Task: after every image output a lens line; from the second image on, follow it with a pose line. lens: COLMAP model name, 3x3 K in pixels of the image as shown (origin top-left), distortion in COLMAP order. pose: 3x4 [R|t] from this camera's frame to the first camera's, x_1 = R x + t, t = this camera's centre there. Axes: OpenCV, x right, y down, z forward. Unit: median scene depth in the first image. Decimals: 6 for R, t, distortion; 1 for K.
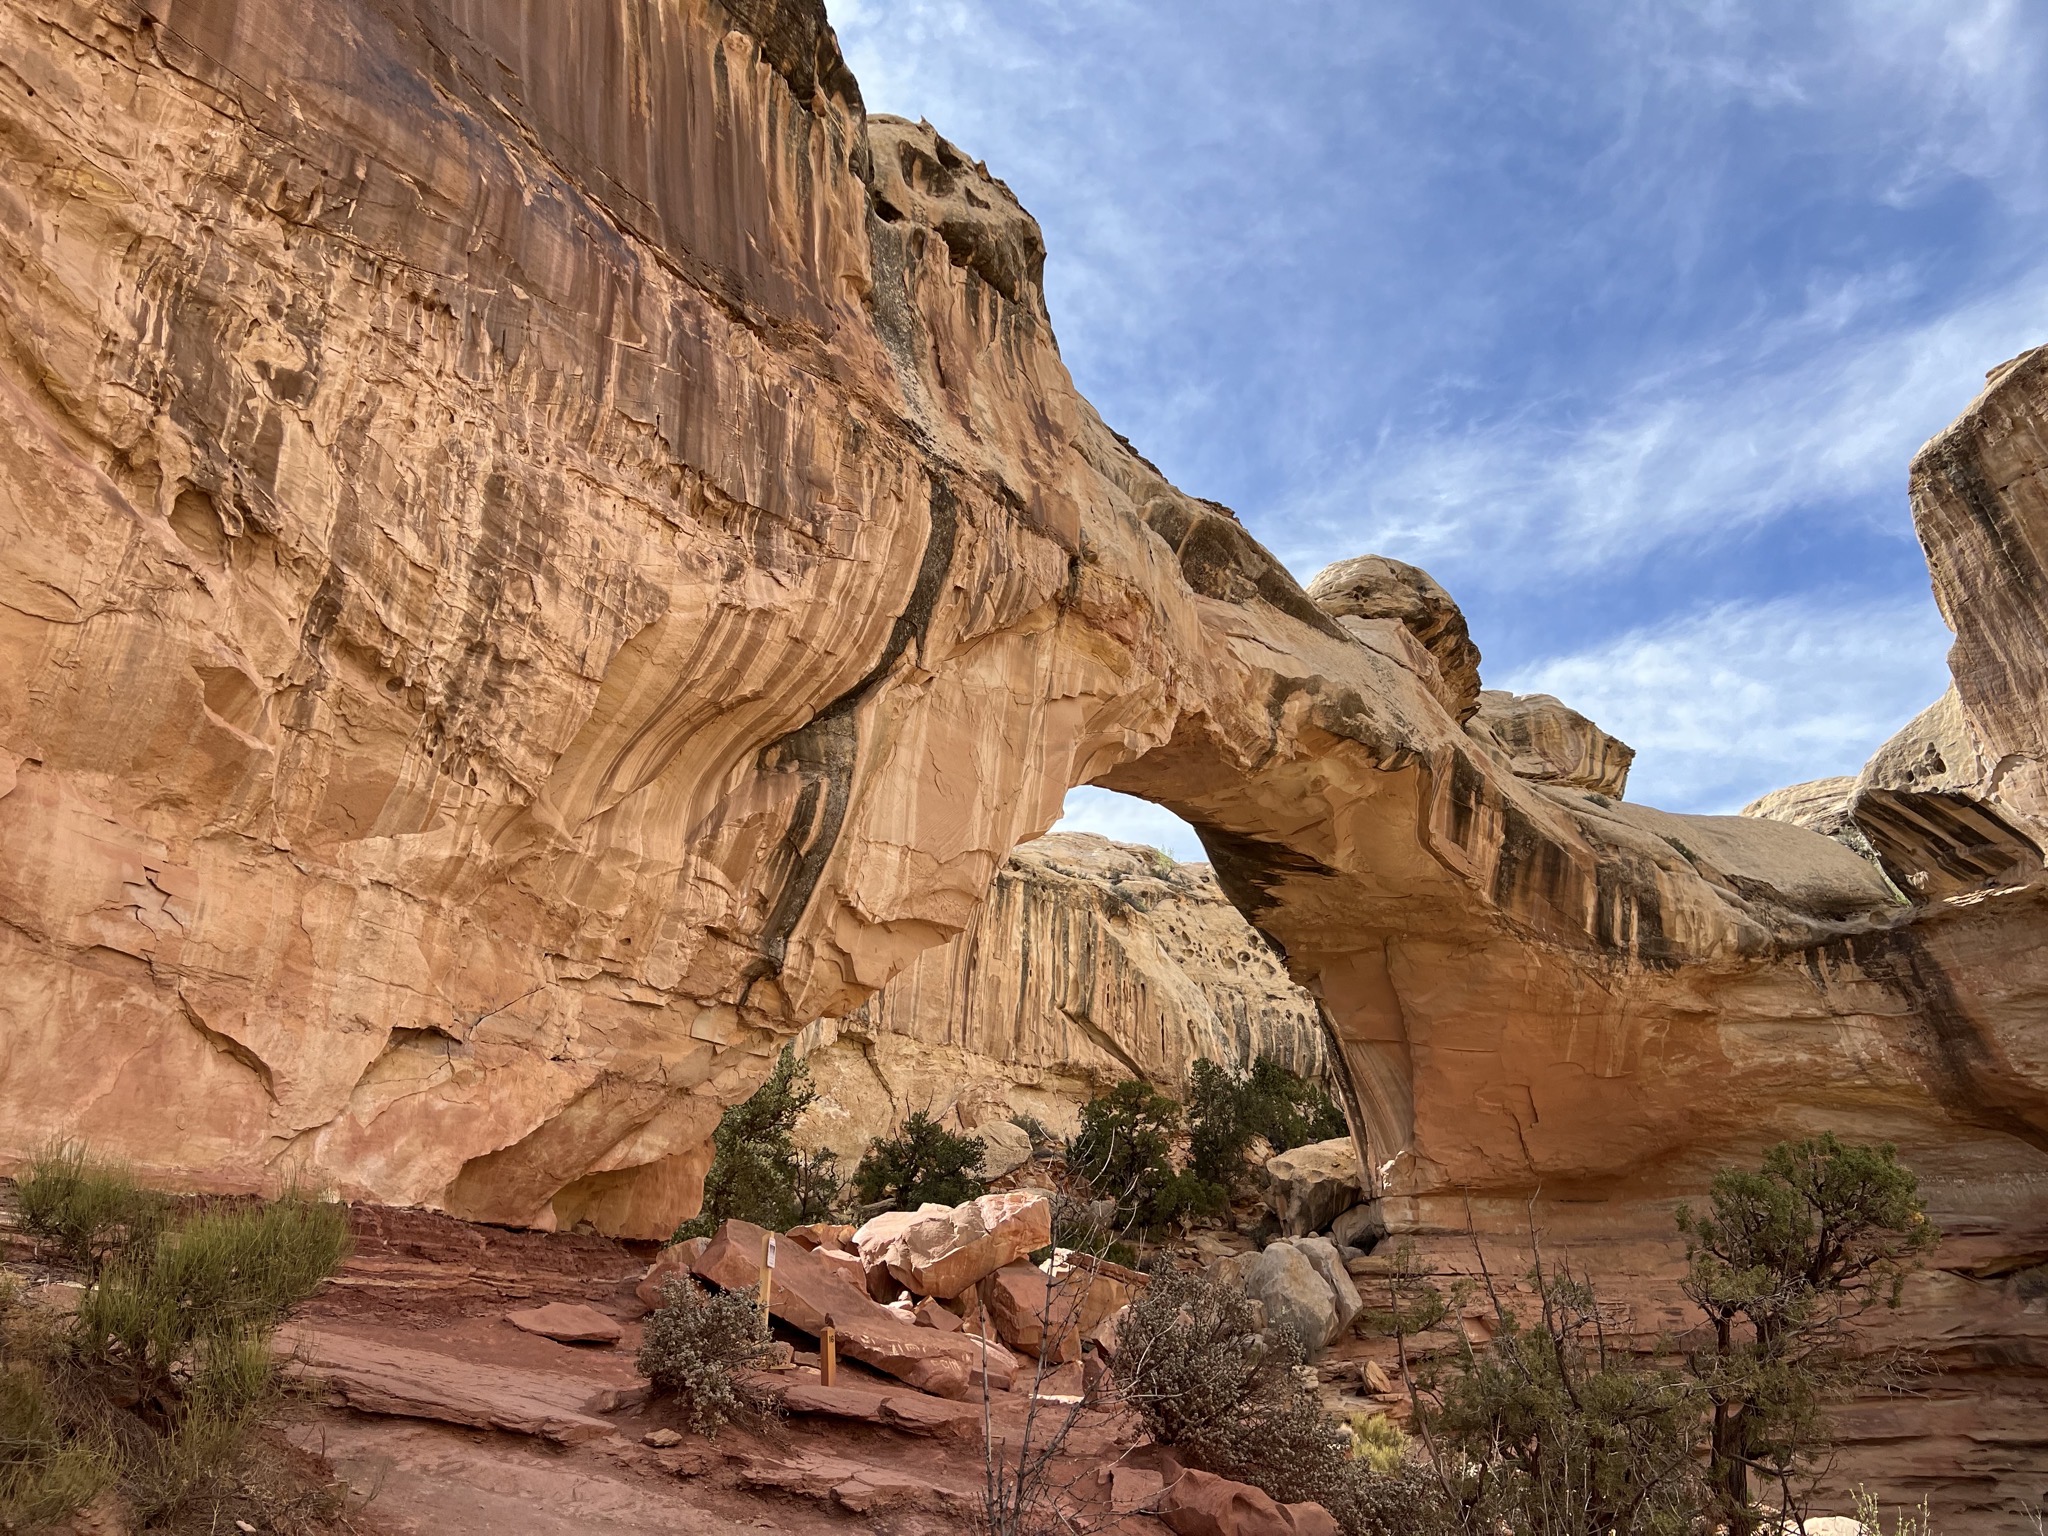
lens RADIAL K [[1541.9, 0, 1011.6], [0, 1541.9, 771.0], [0, 0, 1]] dist [0.056413, -0.057757]
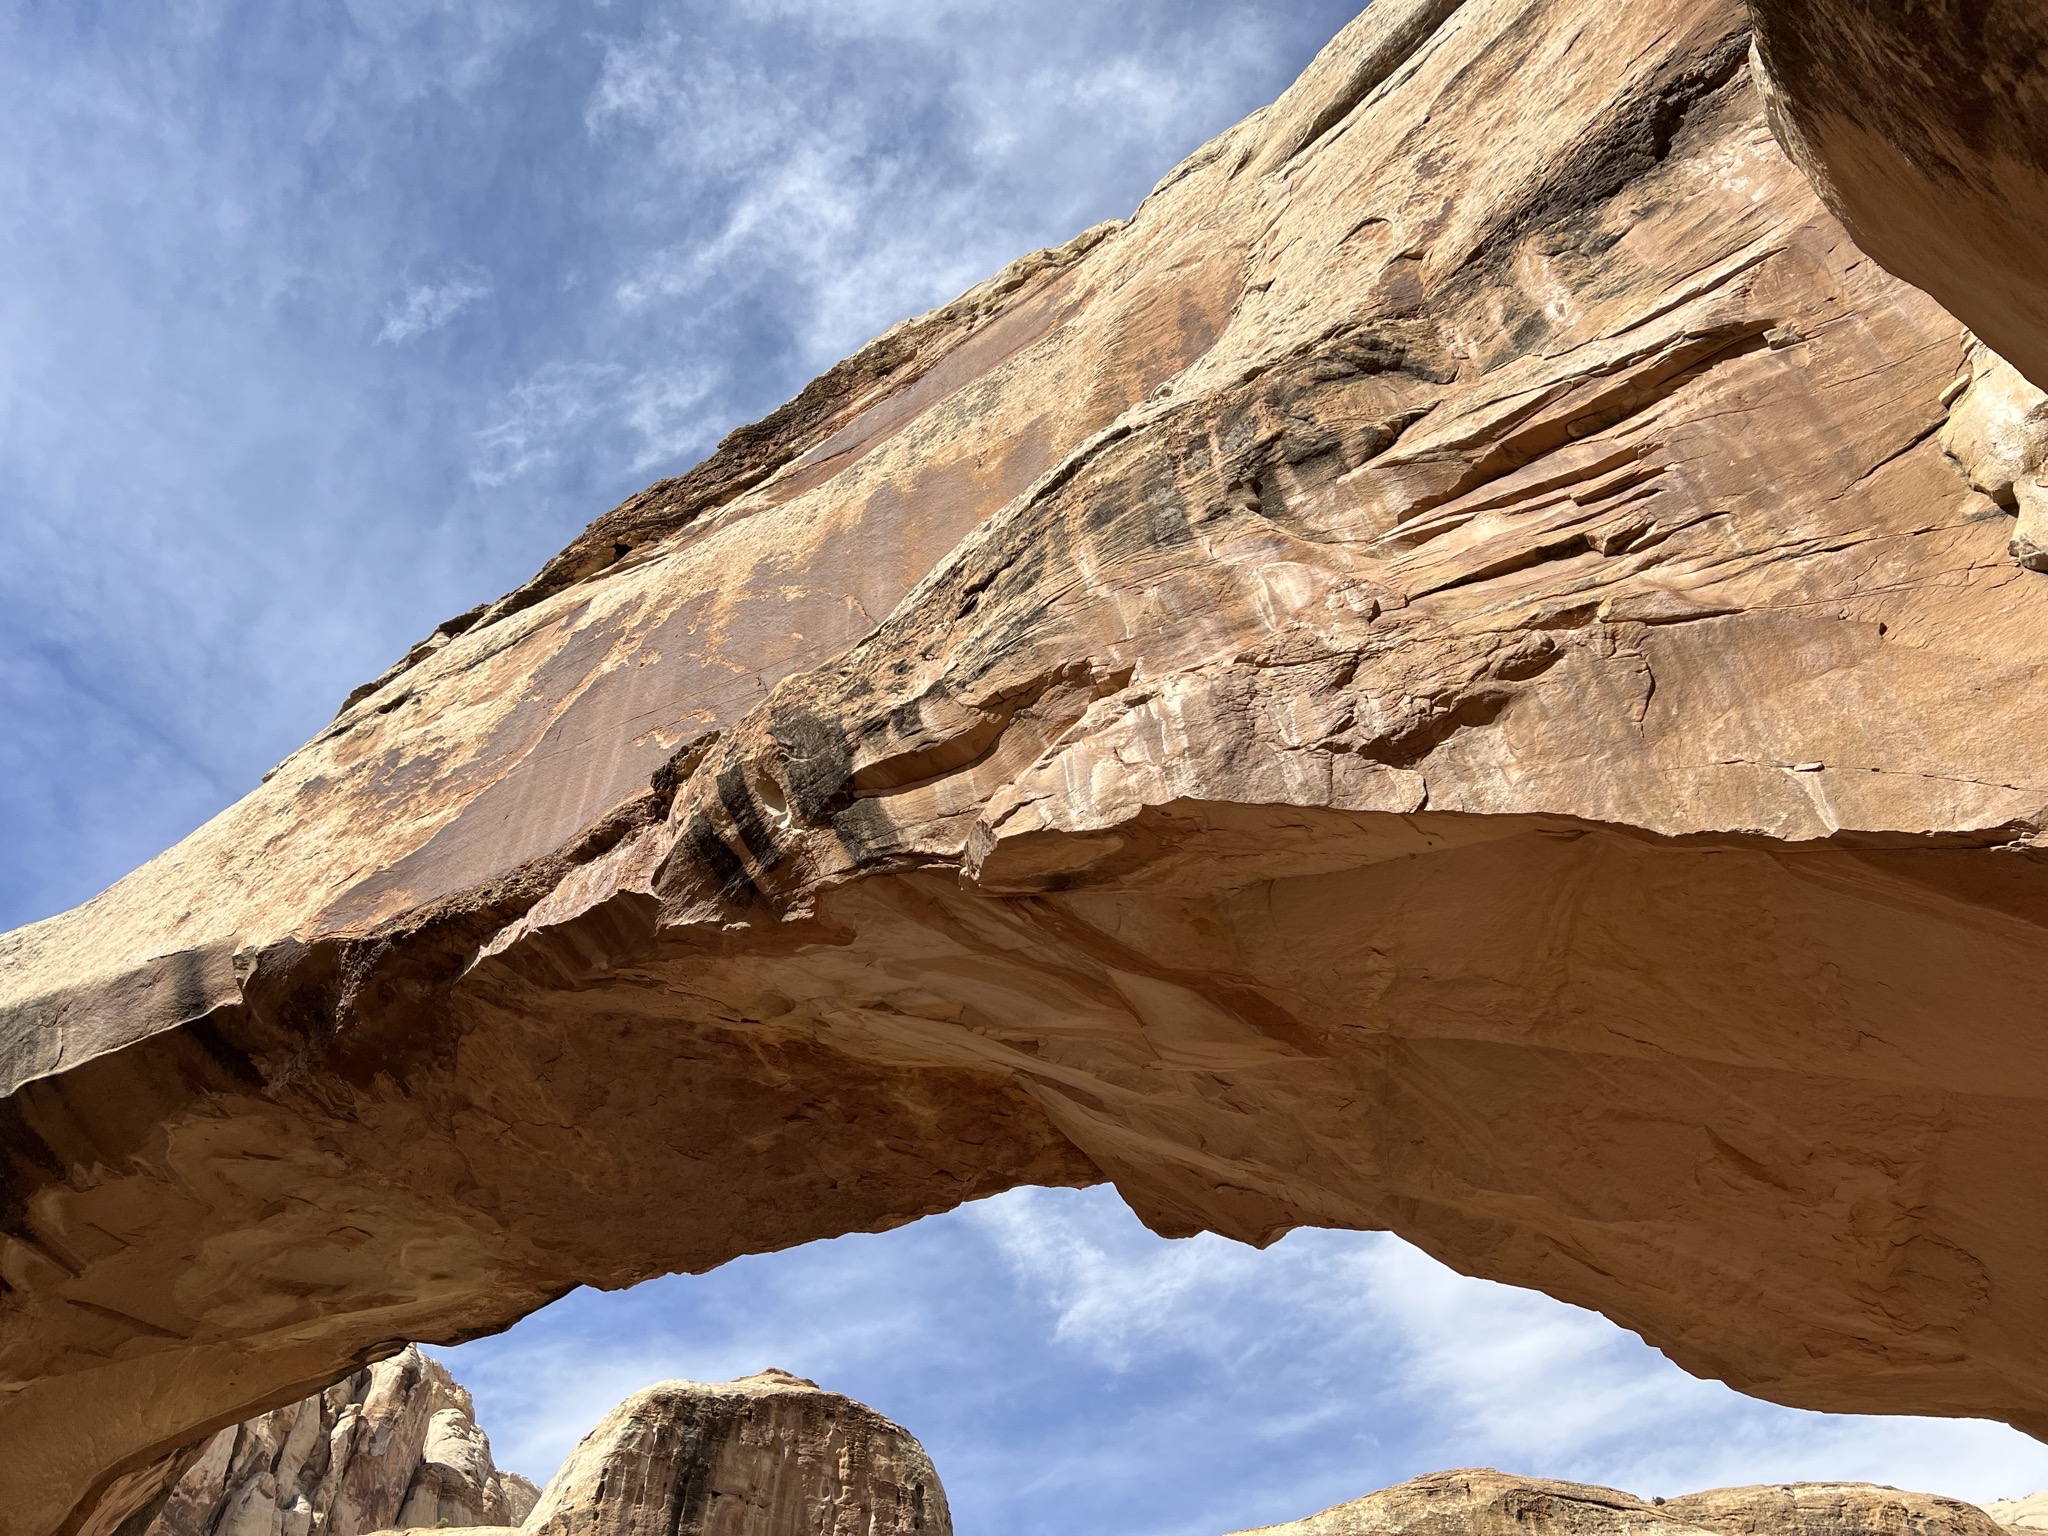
lens RADIAL K [[1541.9, 0, 1011.6], [0, 1541.9, 771.0], [0, 0, 1]] dist [0.056413, -0.057757]
pose [[0.065374, 0.823238, 0.563920, -0.151623], [-0.433858, 0.532367, -0.726879, 0.148865], [-0.898606, -0.197142, 0.391972, 0.563586]]
